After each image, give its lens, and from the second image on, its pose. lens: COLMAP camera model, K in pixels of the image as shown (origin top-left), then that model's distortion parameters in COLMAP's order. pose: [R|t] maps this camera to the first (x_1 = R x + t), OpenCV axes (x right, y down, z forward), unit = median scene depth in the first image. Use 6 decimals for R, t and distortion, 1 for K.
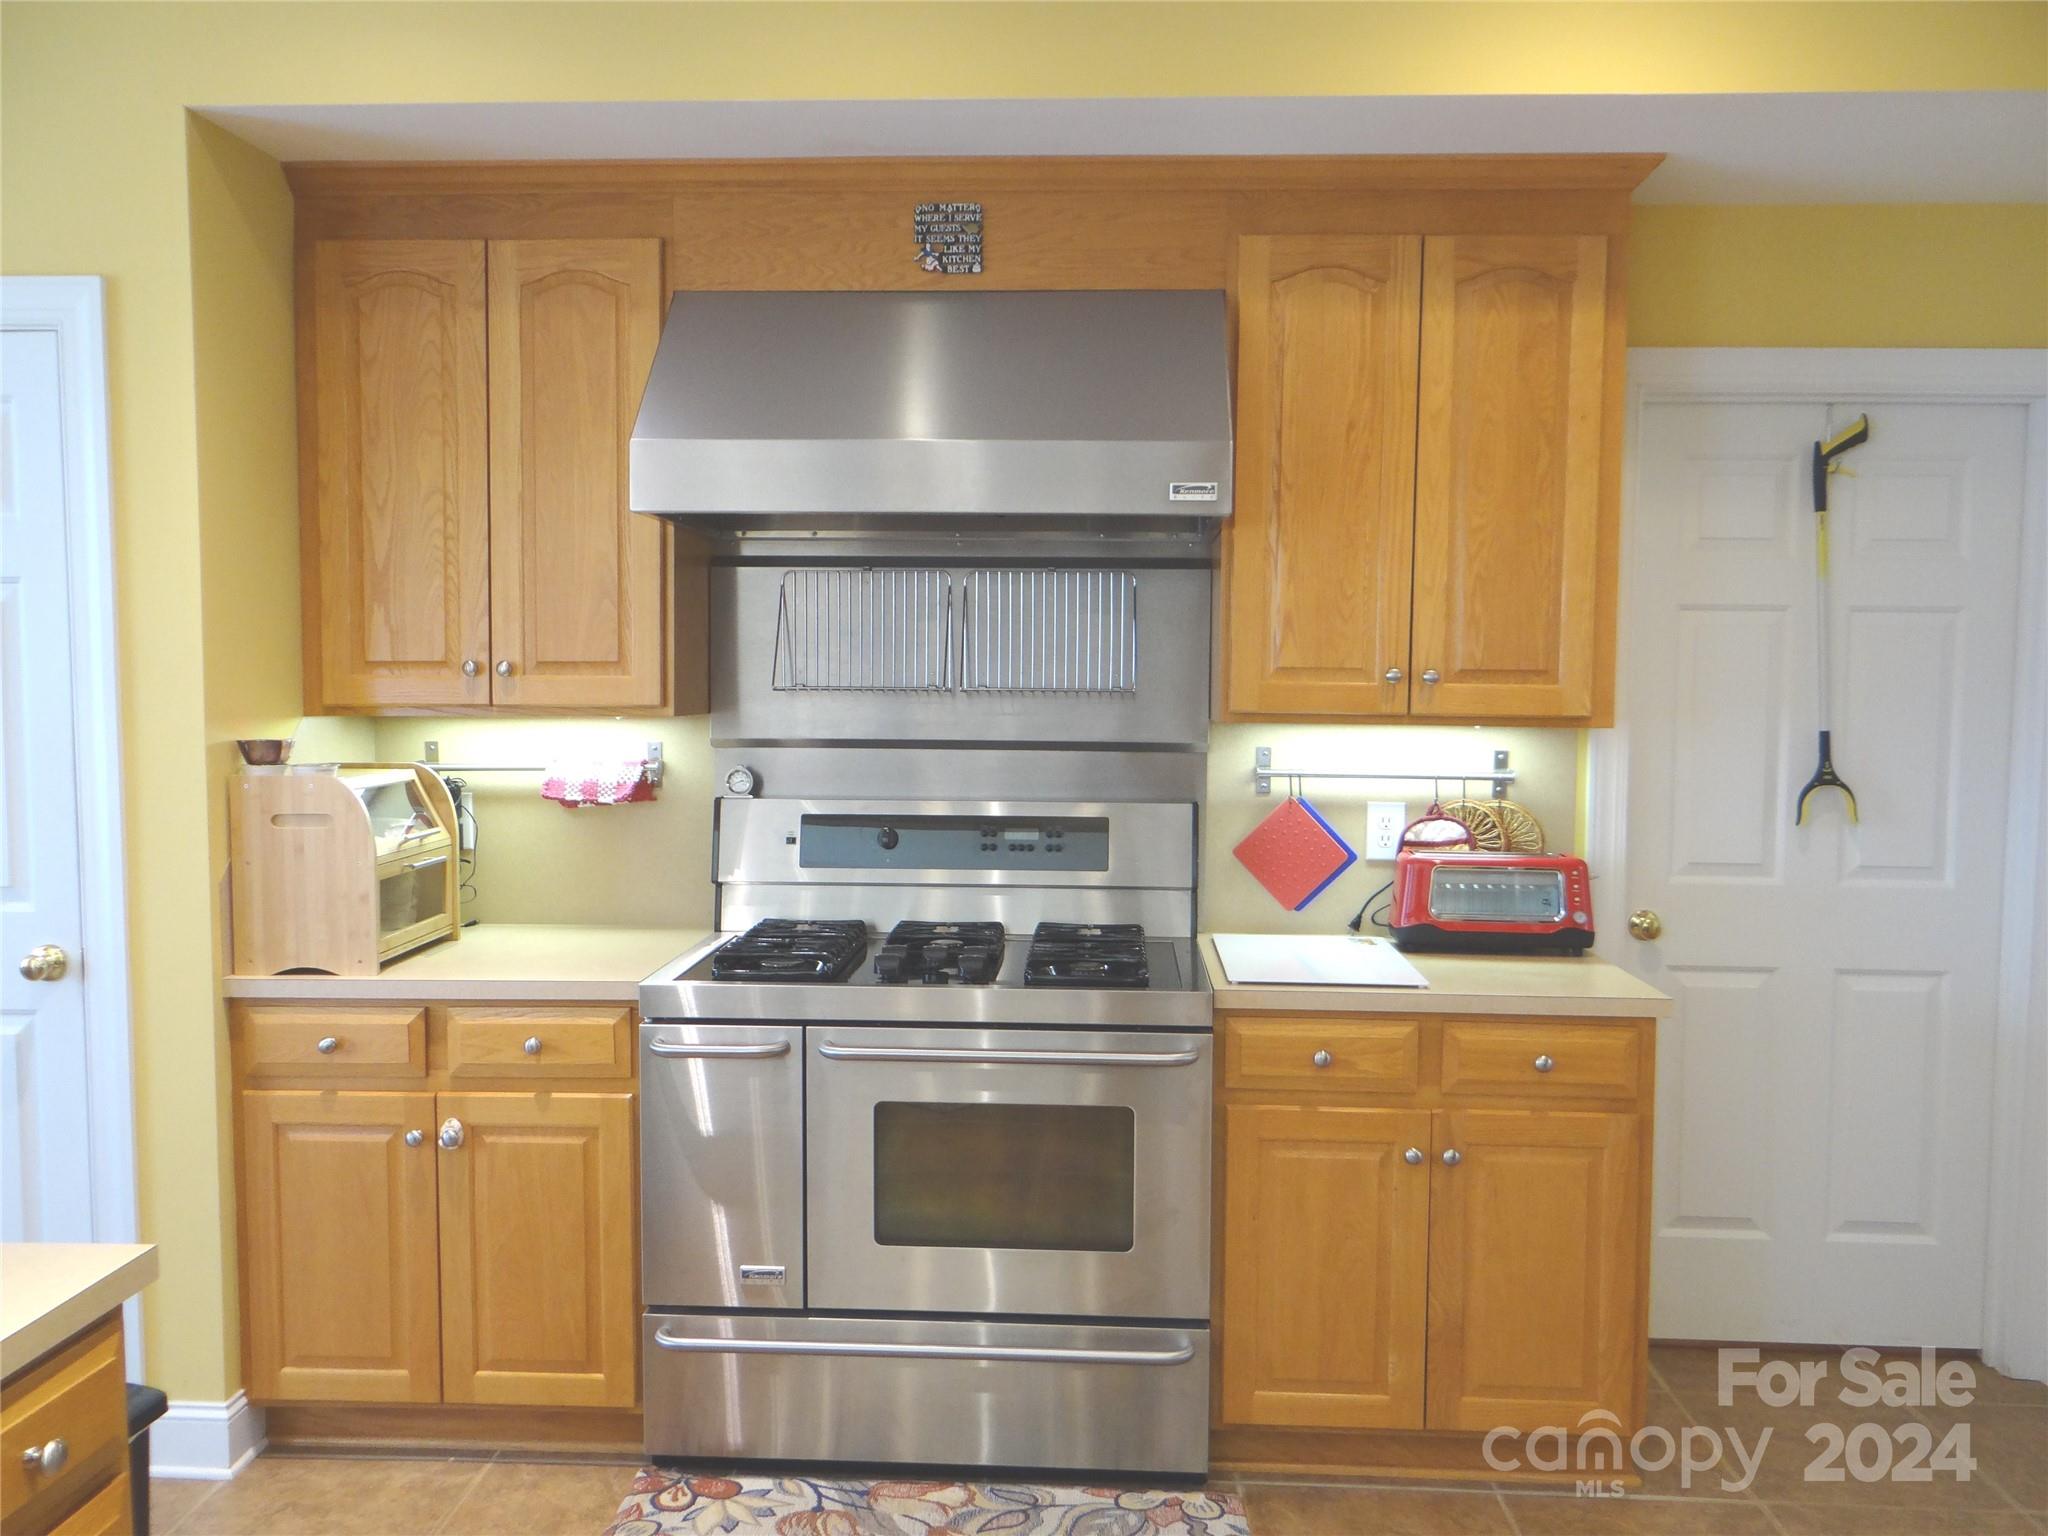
lens RADIAL K [[1628.0, 0, 1003.9], [0, 1628.0, 728.1], [0, 0, 1]] dist [-0.003612, 0.012153]
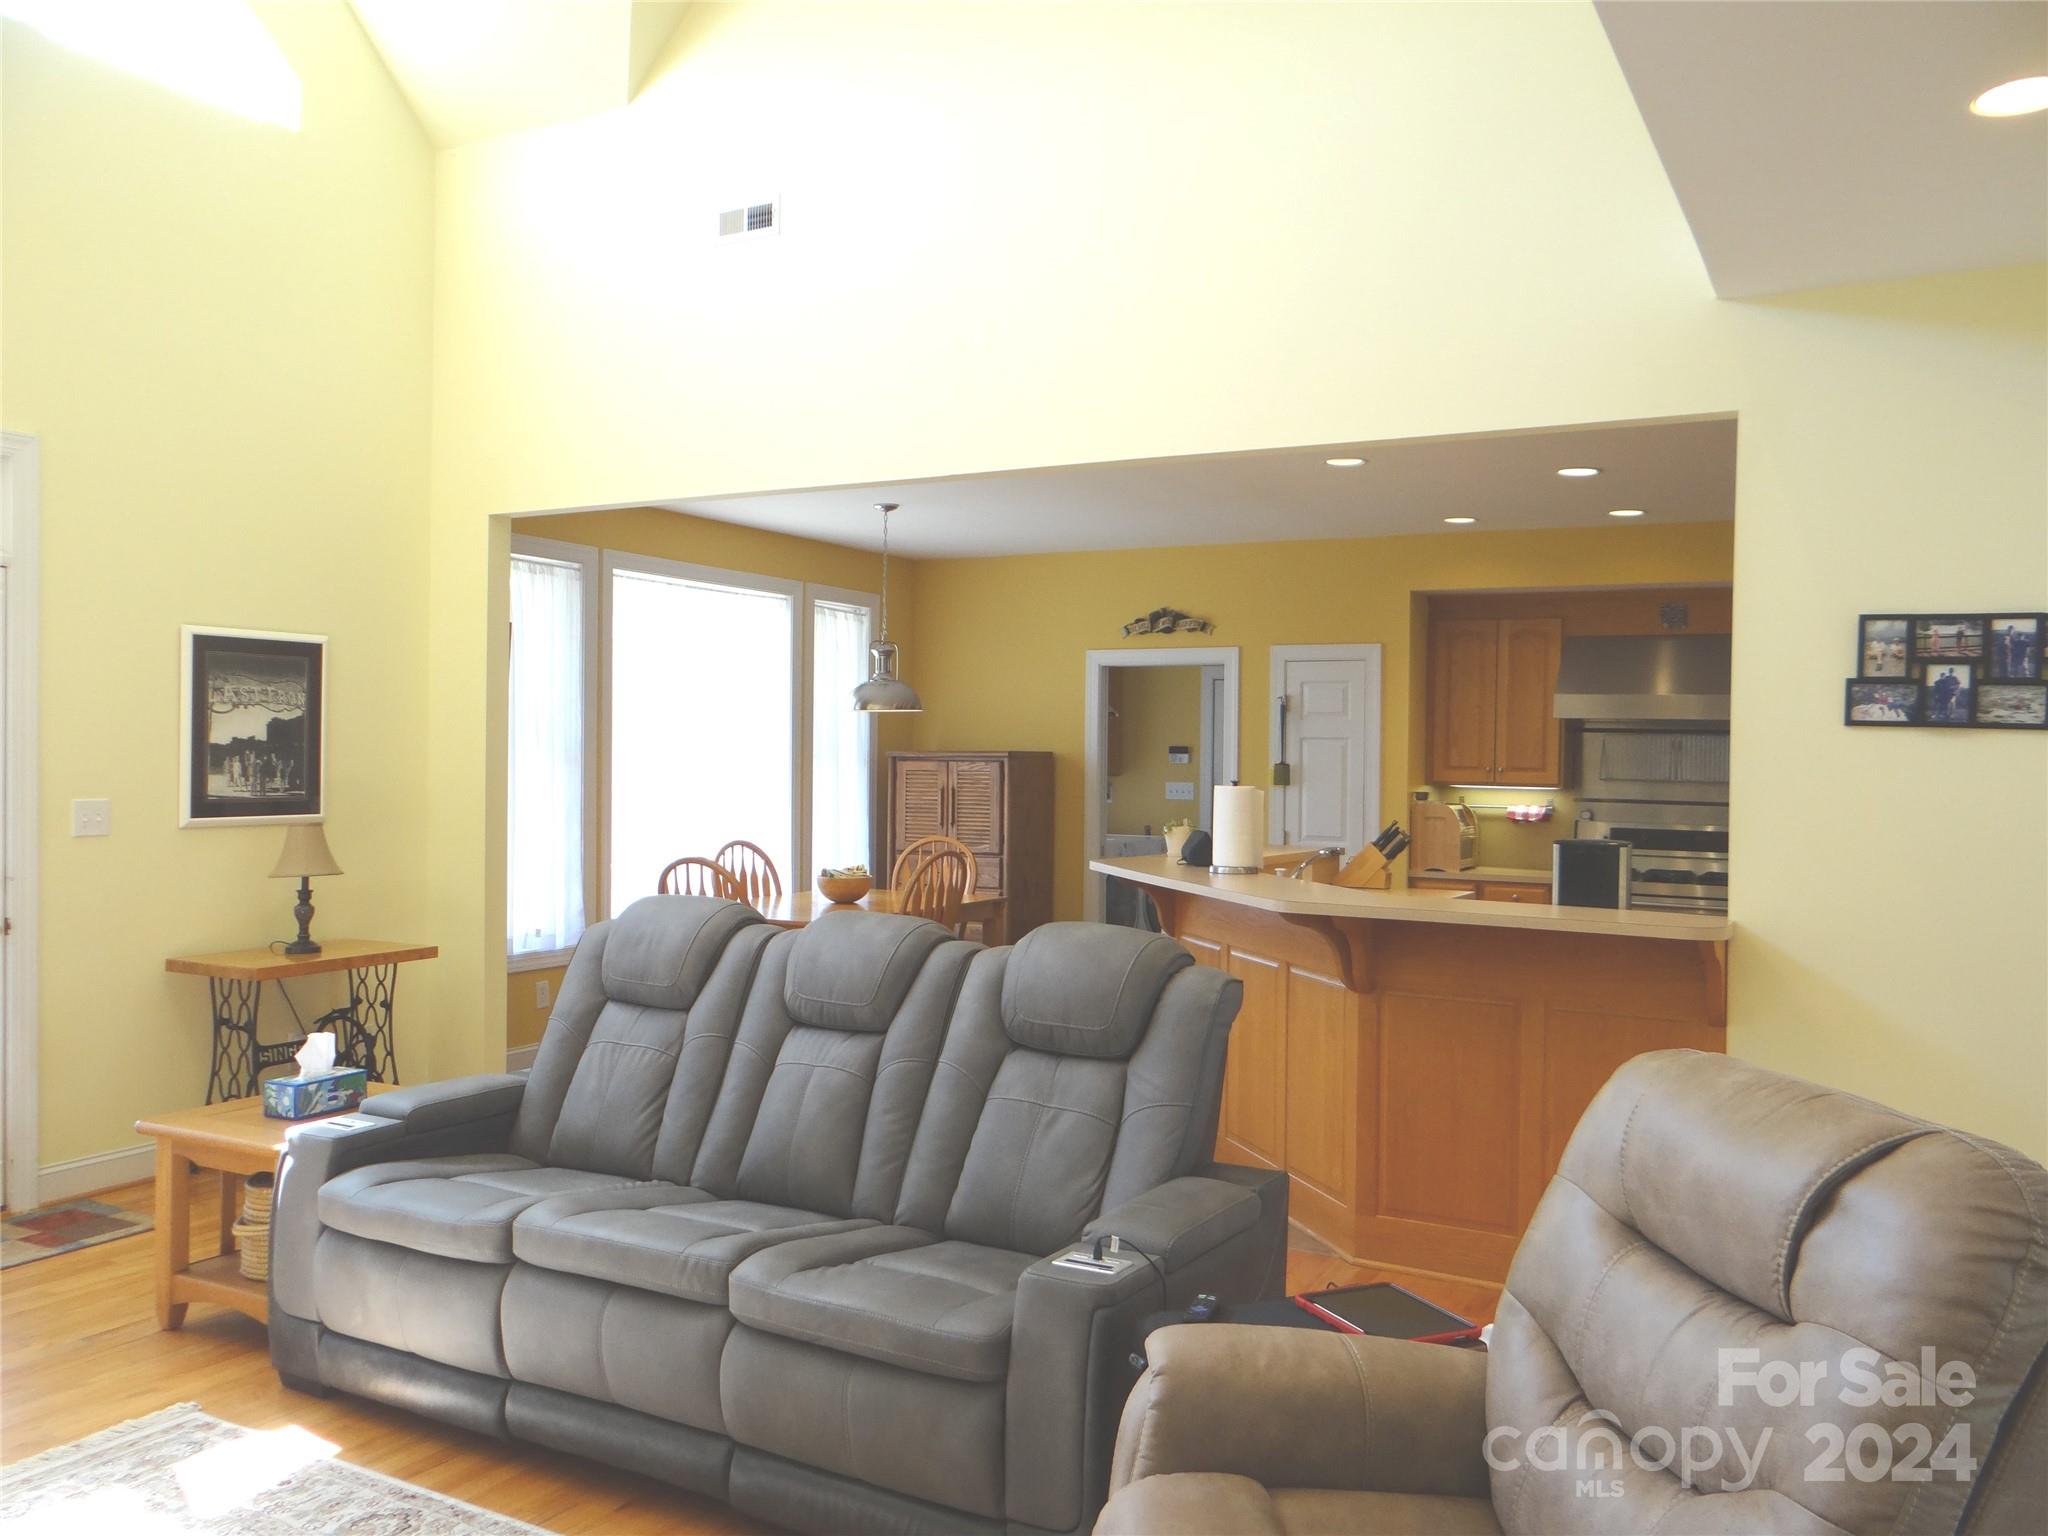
lens RADIAL K [[1628.0, 0, 976.4], [0, 1628.0, 749.0], [0, 0, 1]] dist [-0.003612, 0.012153]
pose [[0.896441, 0.009773, -0.443056, 0.125860], [-0.033273, 0.998419, -0.045298, 0.084021], [0.441913, 0.055349, 0.895349, -1.897201]]
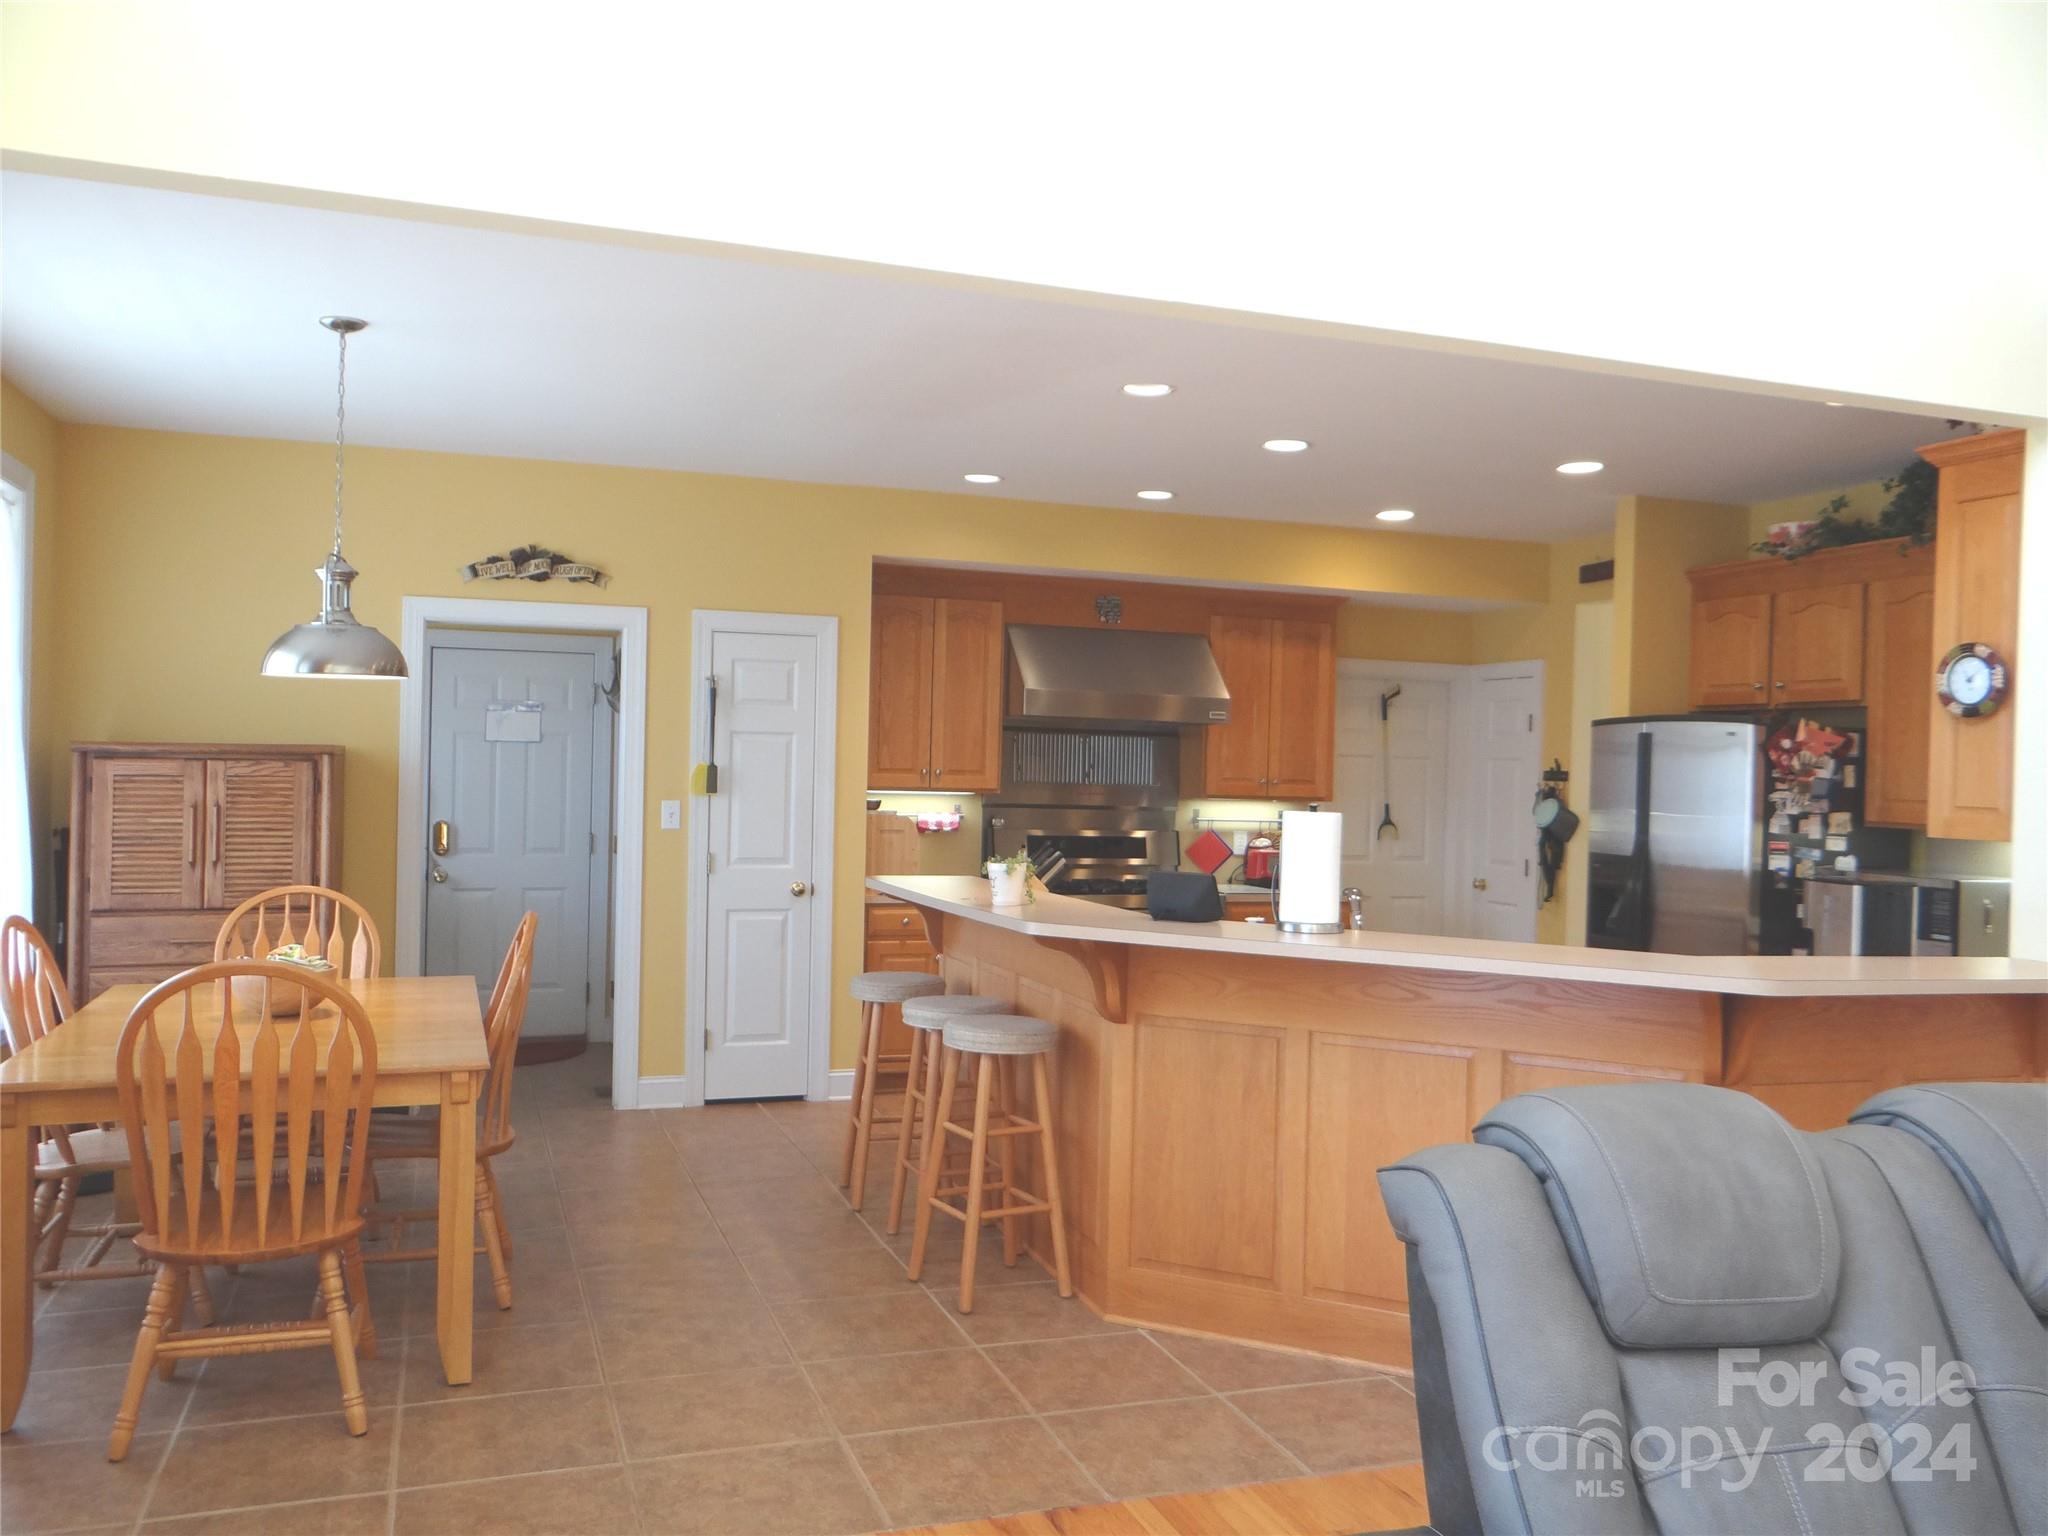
lens RADIAL K [[1628.0, 0, 1031.5], [0, 1628.0, 770.9], [0, 0, 1]] dist [-0.003612, 0.012153]
pose [[0.926467, 0.017387, 0.375974, -1.075296], [-0.004318, 0.999358, -0.035576, 0.045878], [-0.376351, 0.031337, 0.925947, -1.288019]]
